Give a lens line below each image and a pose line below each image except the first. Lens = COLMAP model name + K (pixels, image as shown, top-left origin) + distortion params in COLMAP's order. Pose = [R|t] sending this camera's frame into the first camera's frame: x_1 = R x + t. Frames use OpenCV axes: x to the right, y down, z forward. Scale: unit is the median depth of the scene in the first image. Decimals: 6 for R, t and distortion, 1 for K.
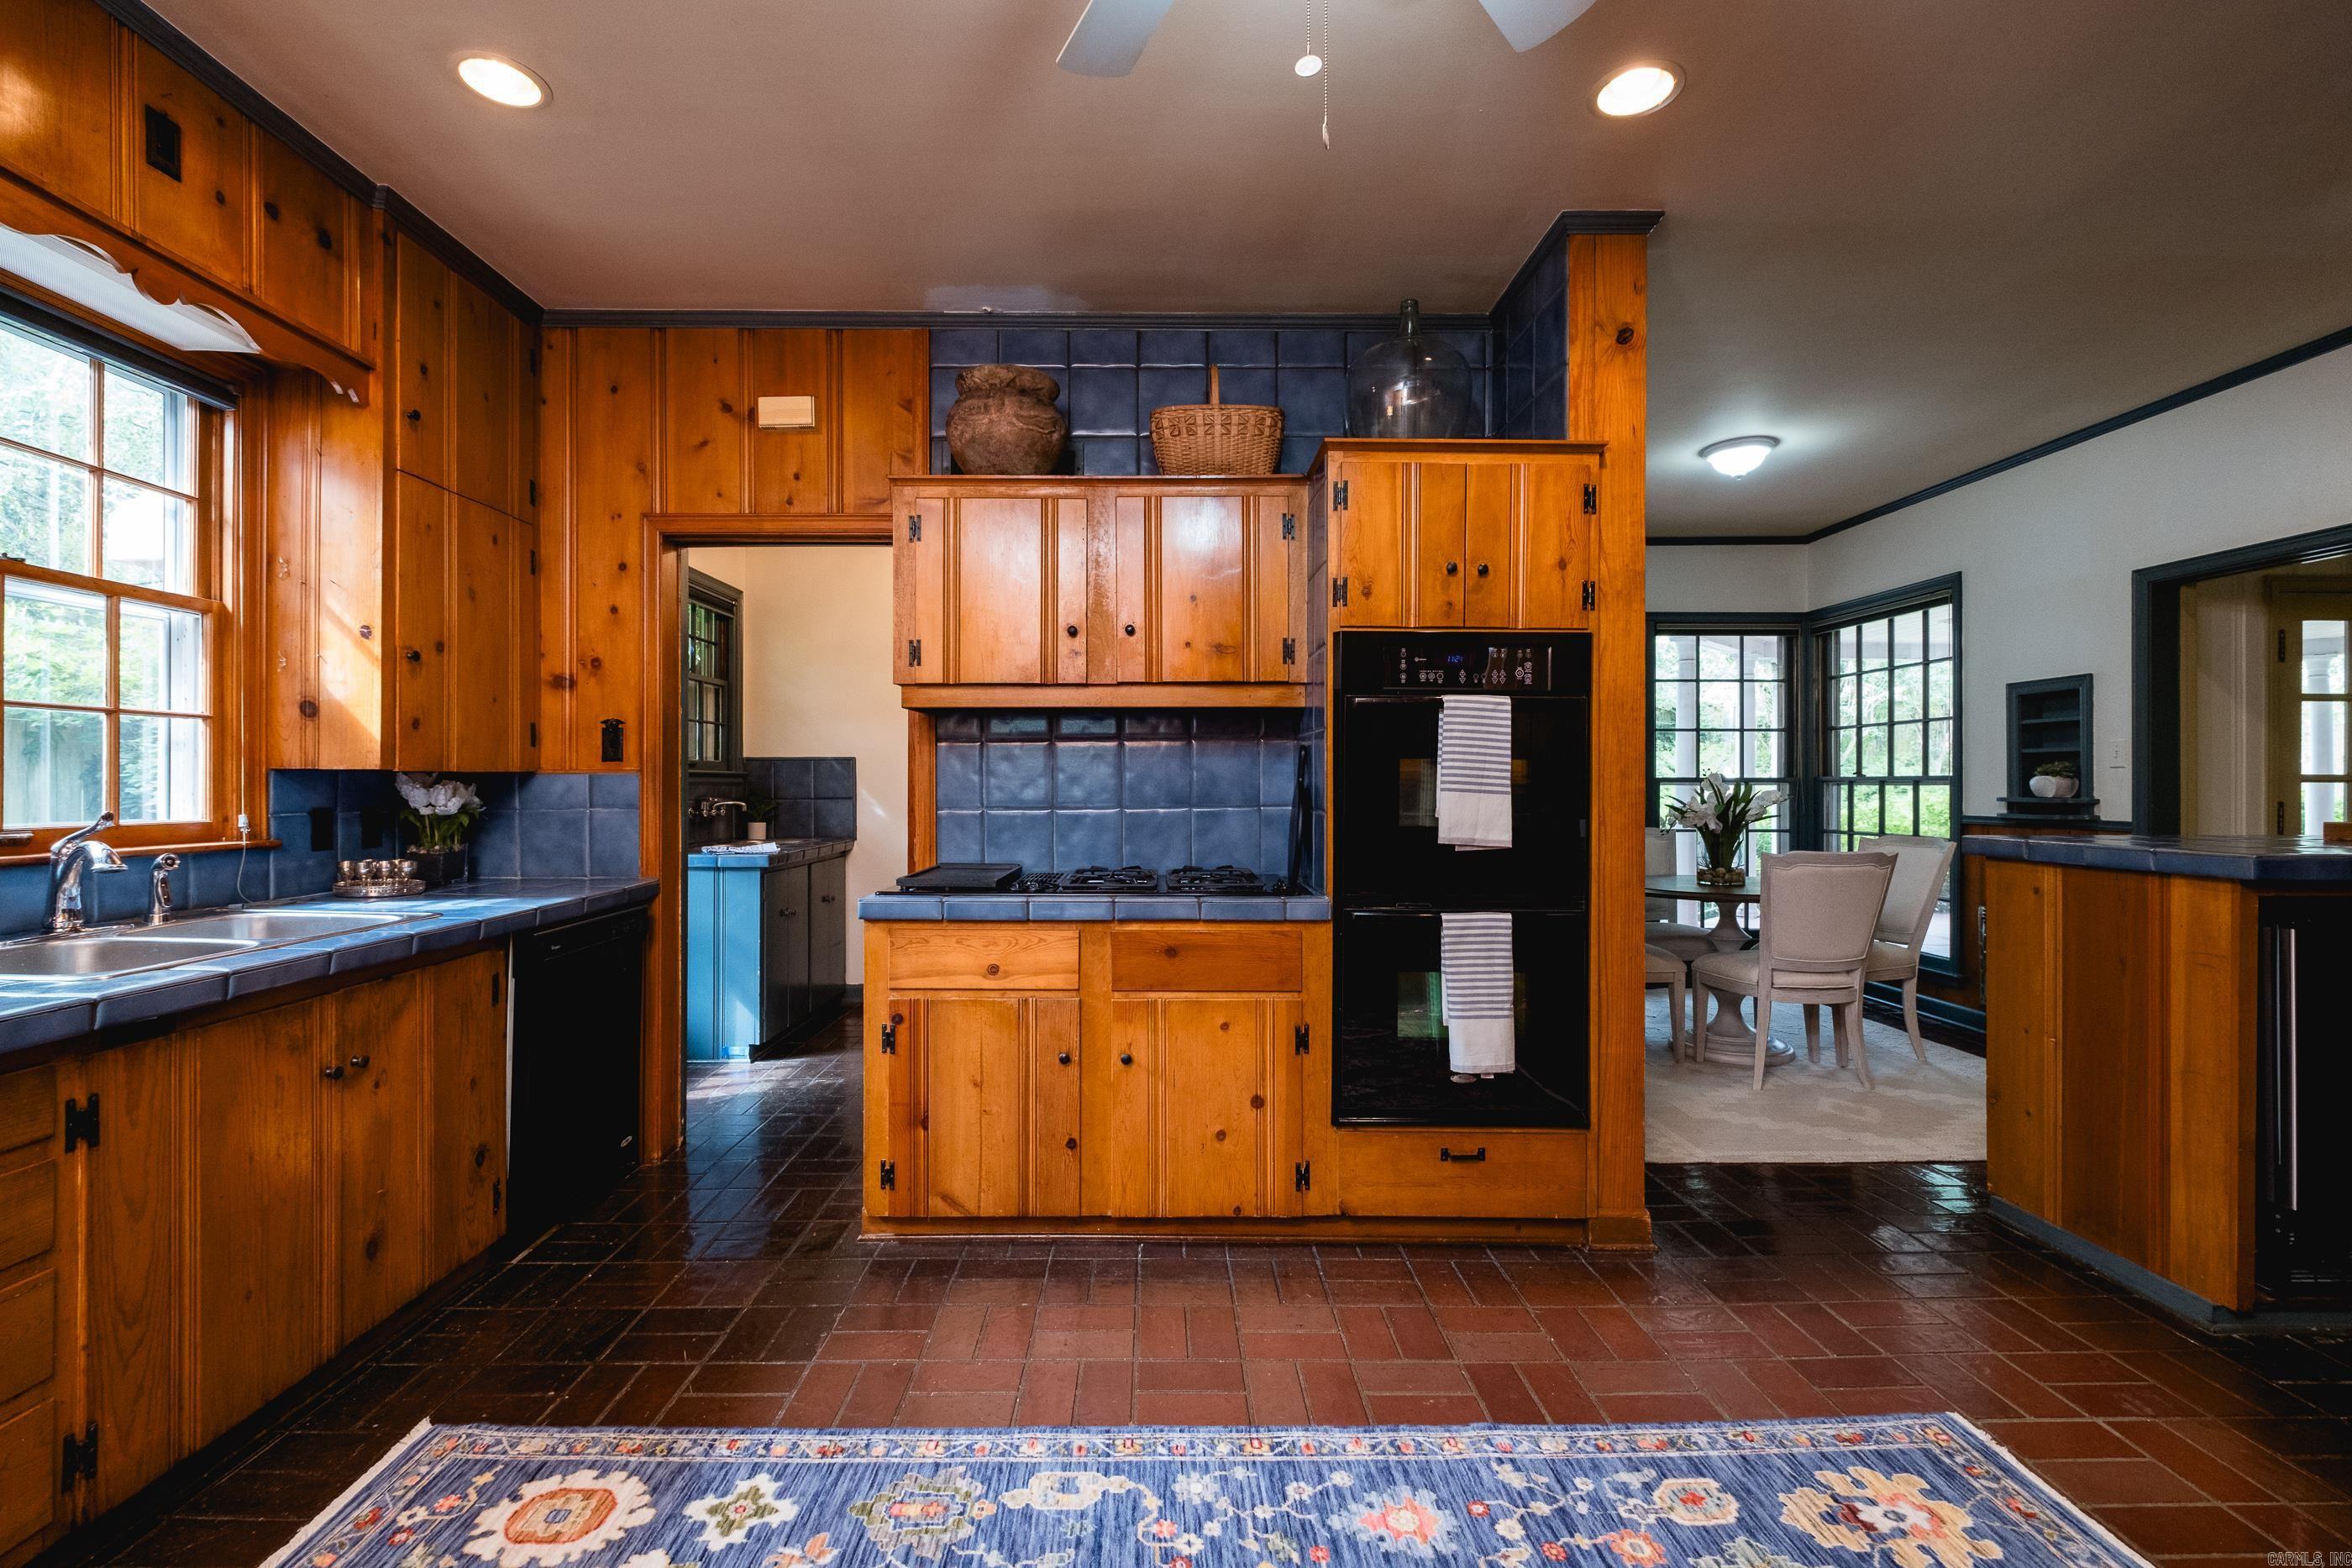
lens RADIAL K [[1024.4, 0, 1172.2], [0, 1024.4, 779.3], [0, 0, 1]] dist [0.005413, -0.004183]
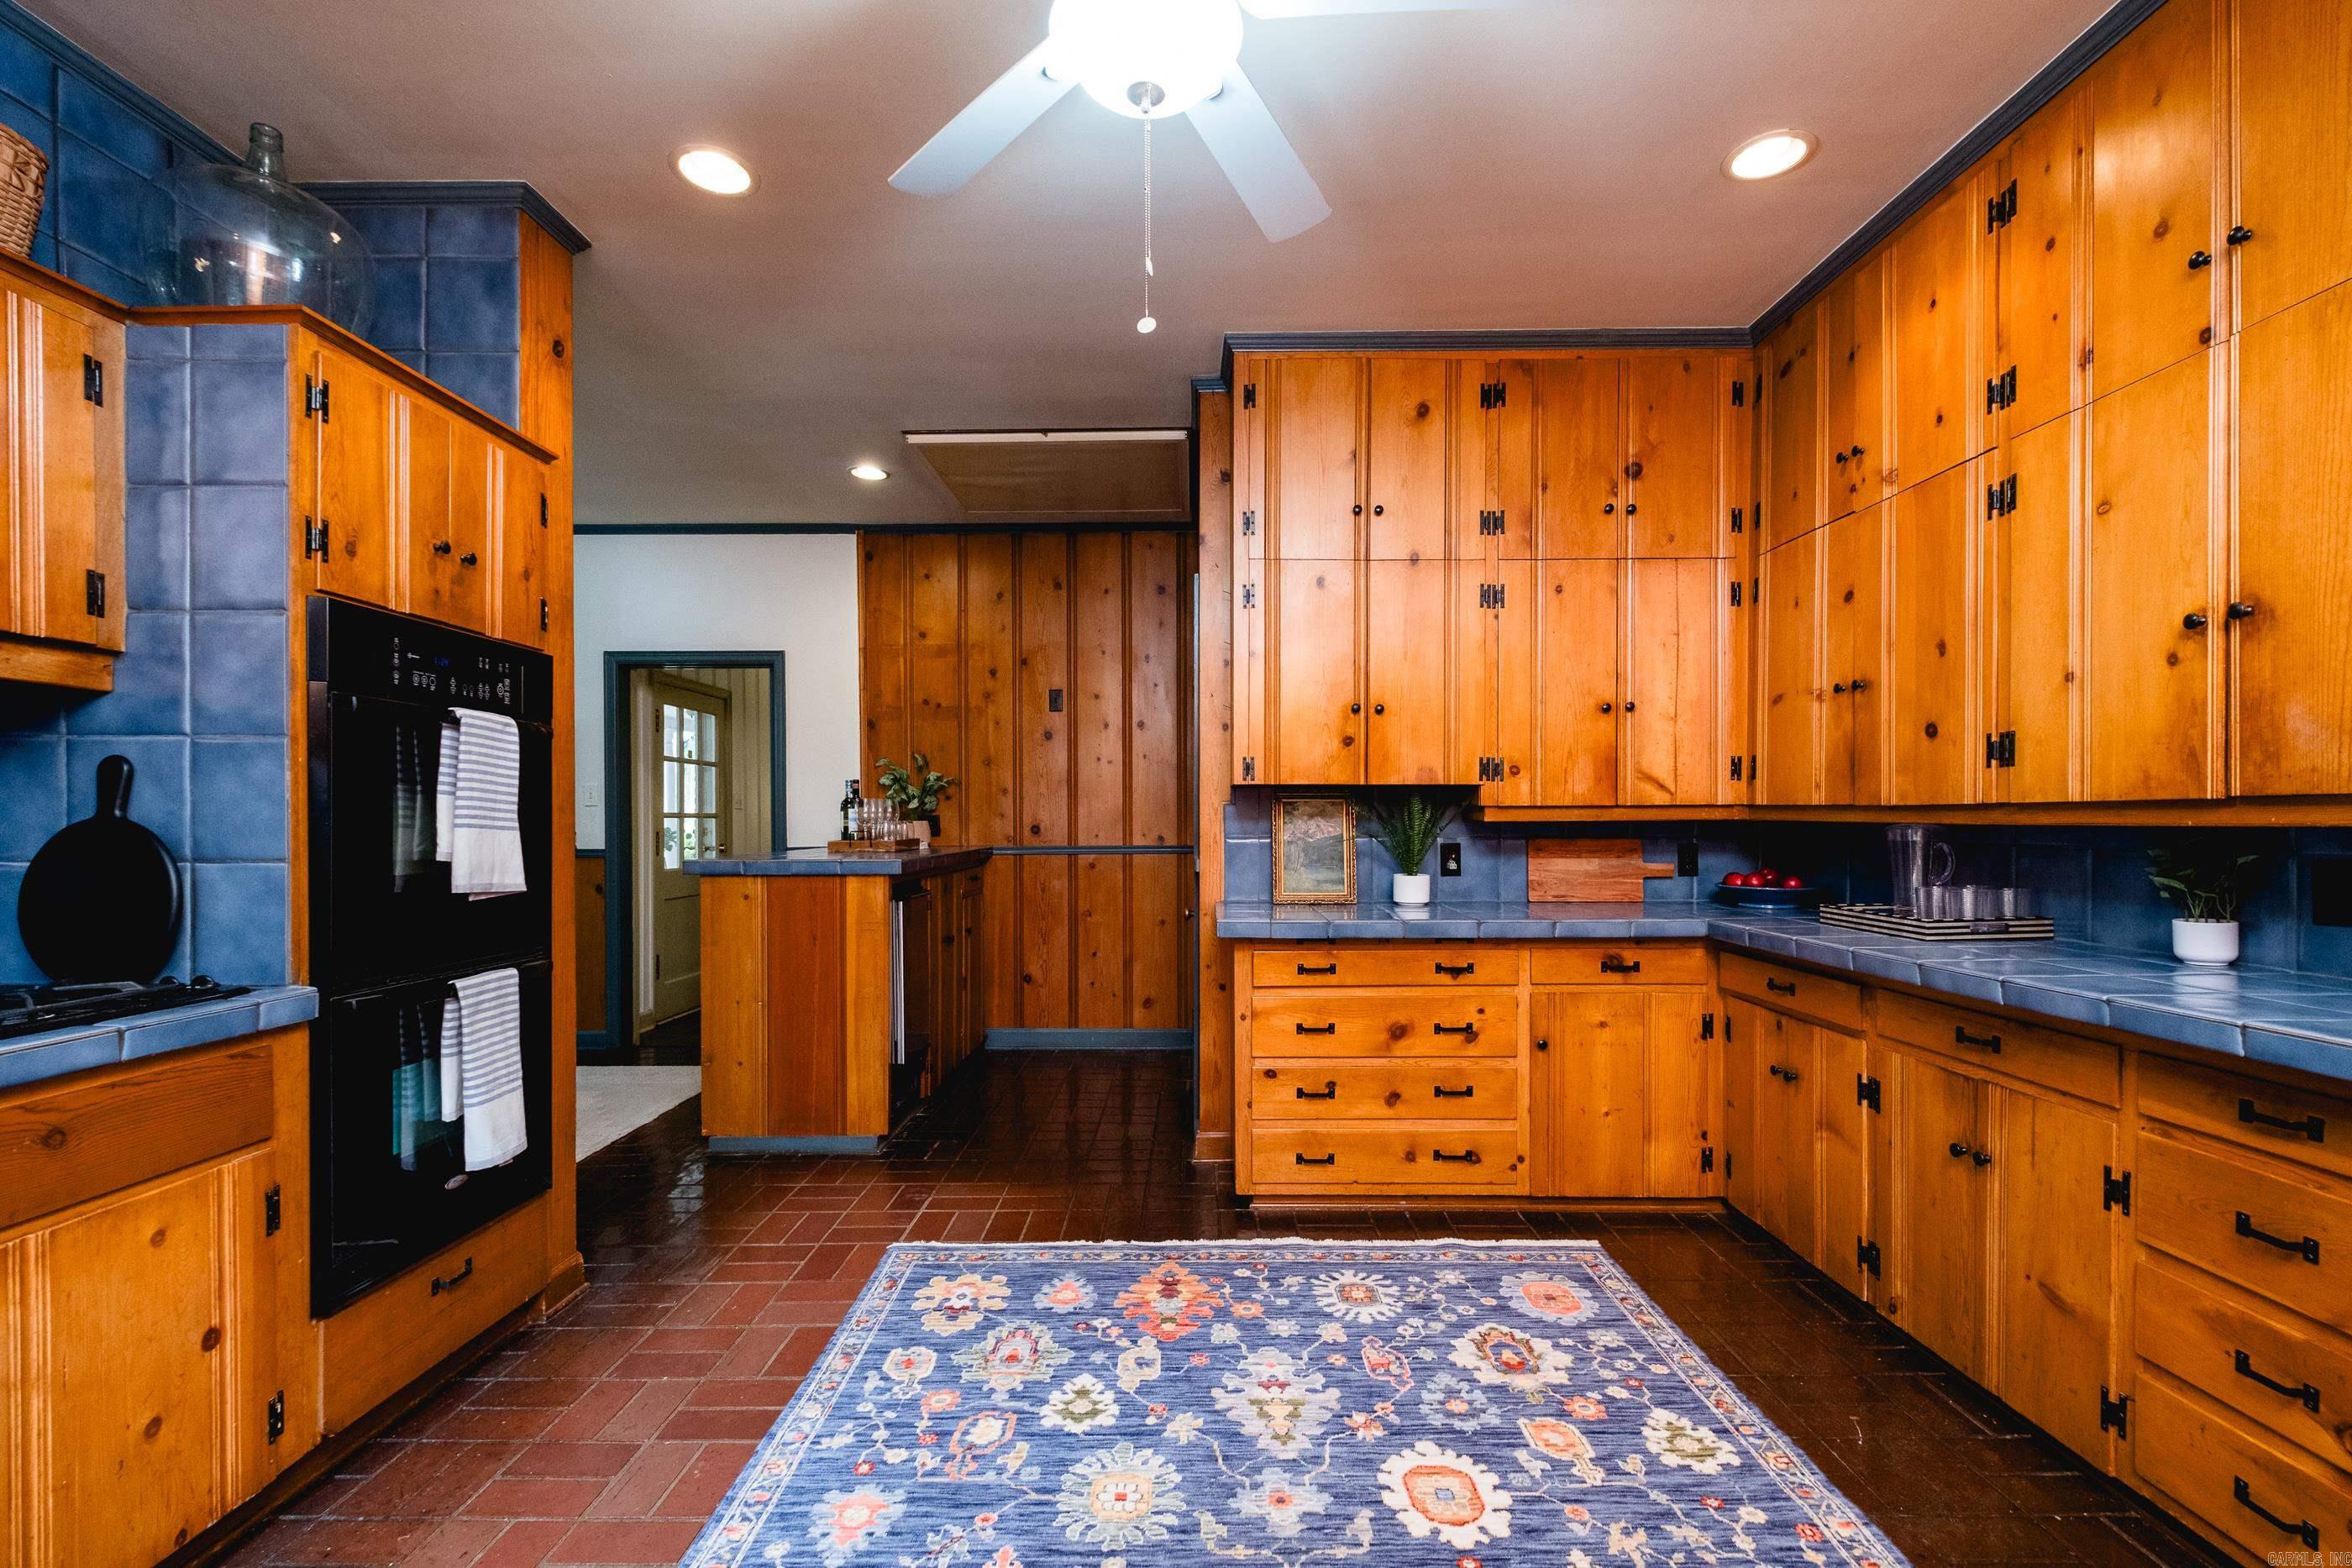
lens RADIAL K [[1024.4, 0, 1188.3], [0, 1024.4, 823.9], [0, 0, 1]] dist [0.005413, -0.004183]
pose [[0.022348, -0.007134, 0.999725, -0.515519], [0.000785, 0.999974, 0.007118, 0.003249], [-0.999750, 0.000625, 0.022353, 0.401810]]
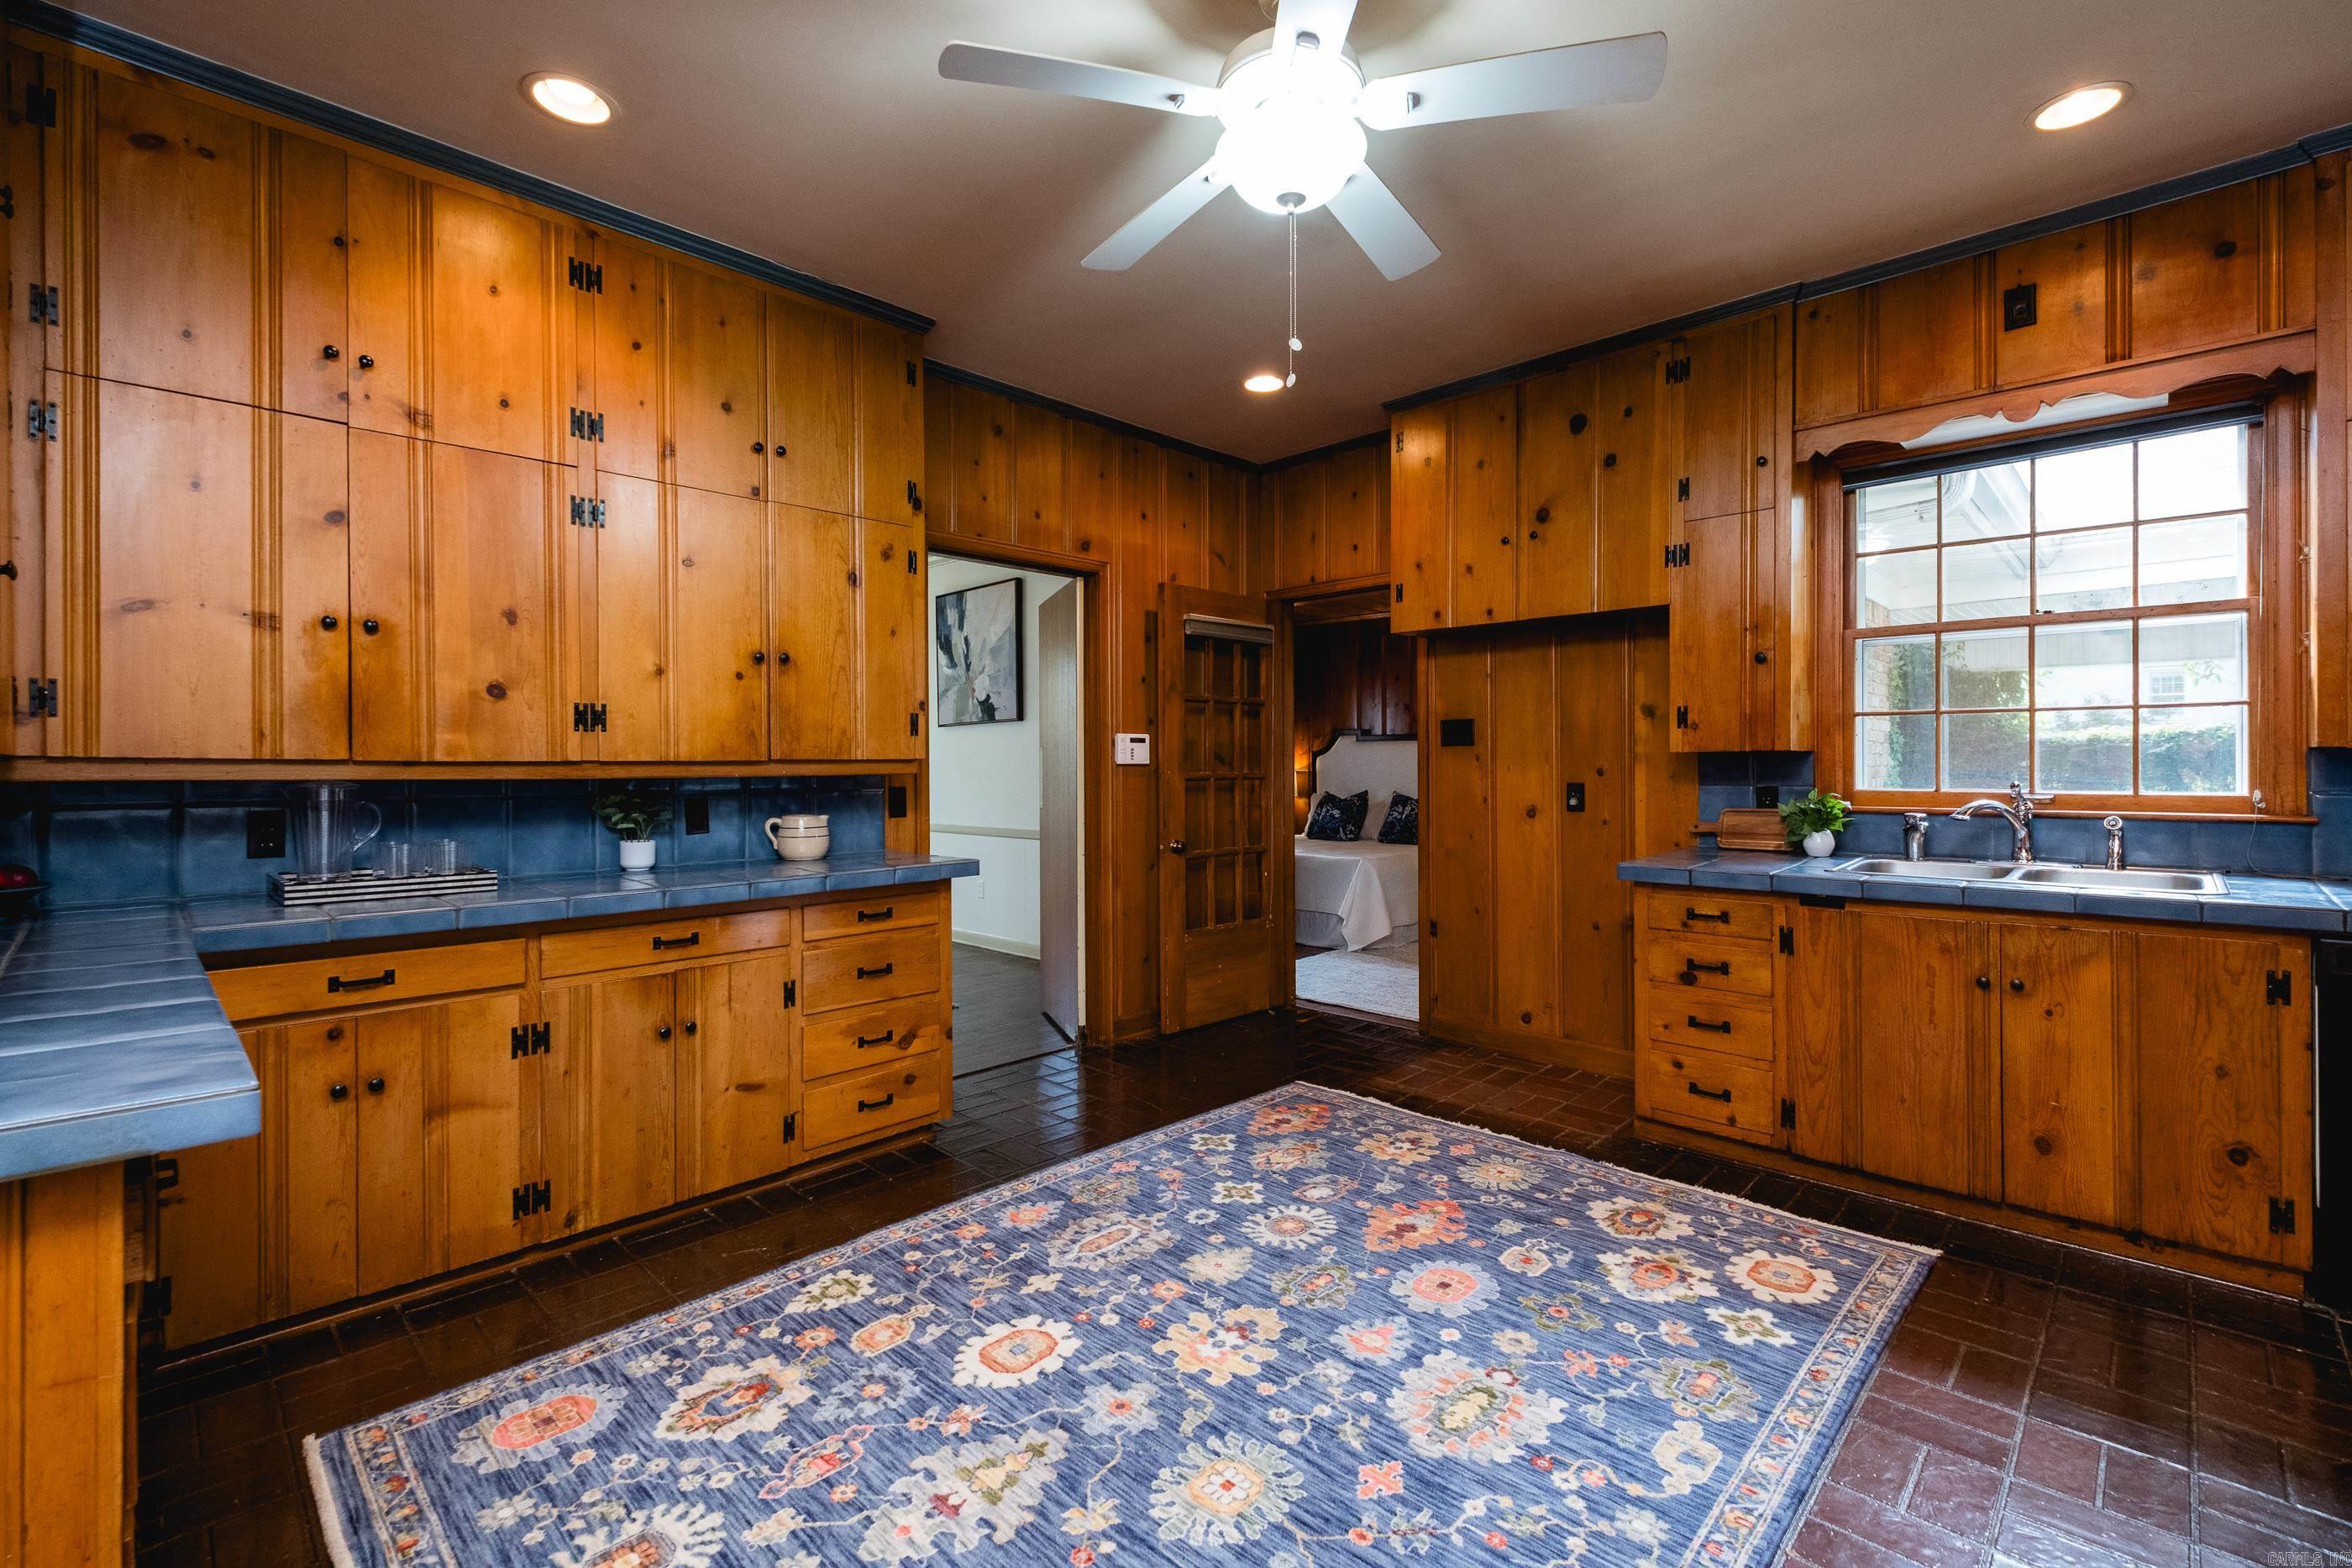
lens RADIAL K [[1024.4, 0, 1157.5], [0, 1024.4, 788.6], [0, 0, 1]] dist [0.005413, -0.004183]
pose [[-0.721751, 0.019487, -0.691879, 0.638761], [0.006665, 0.999753, 0.021206, 0.000281], [0.692121, 0.010694, -0.721702, 0.896940]]
